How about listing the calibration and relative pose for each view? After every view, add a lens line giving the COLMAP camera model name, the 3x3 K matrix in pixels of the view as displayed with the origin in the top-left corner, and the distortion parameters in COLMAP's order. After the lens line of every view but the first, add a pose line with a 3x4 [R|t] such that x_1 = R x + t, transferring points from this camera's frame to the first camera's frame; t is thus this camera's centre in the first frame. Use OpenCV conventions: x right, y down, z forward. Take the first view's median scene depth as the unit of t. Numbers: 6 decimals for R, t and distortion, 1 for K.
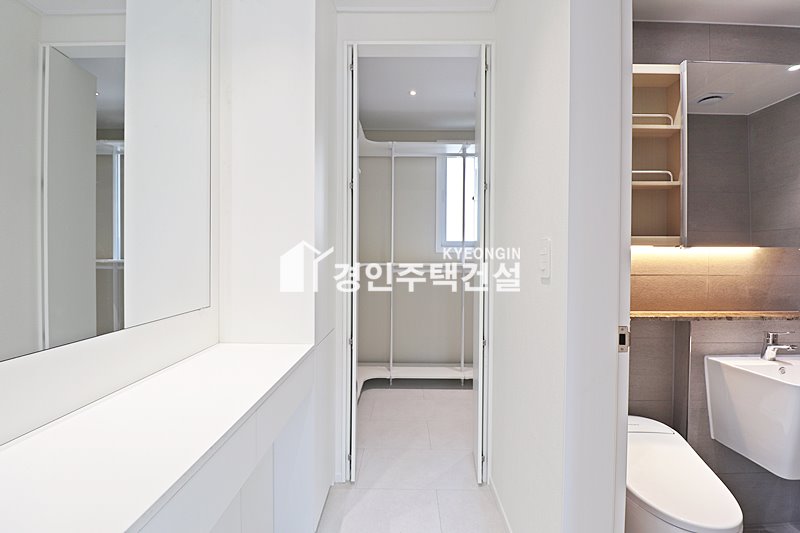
lens RADIAL K [[371.4, 0, 404.8], [0, 371.4, 262.9], [0, 0, 1]] dist [0.000468, -0.013361]
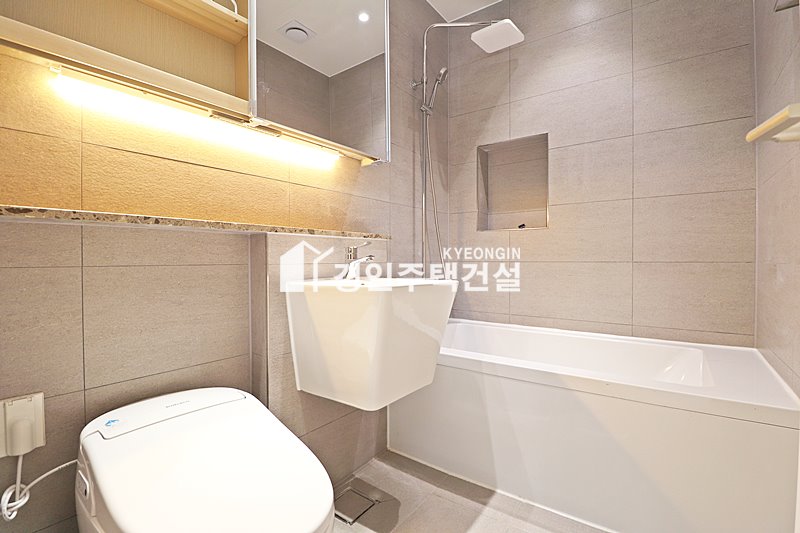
lens RADIAL K [[371.4, 0, 404.8], [0, 371.4, 262.9], [0, 0, 1]] dist [0.000468, -0.013361]
pose [[0.587620, -0.017637, 0.808945, 0.343439], [0.017023, 0.999811, 0.009433, 0.207224], [-0.808958, 0.008228, 0.587809, 0.359612]]
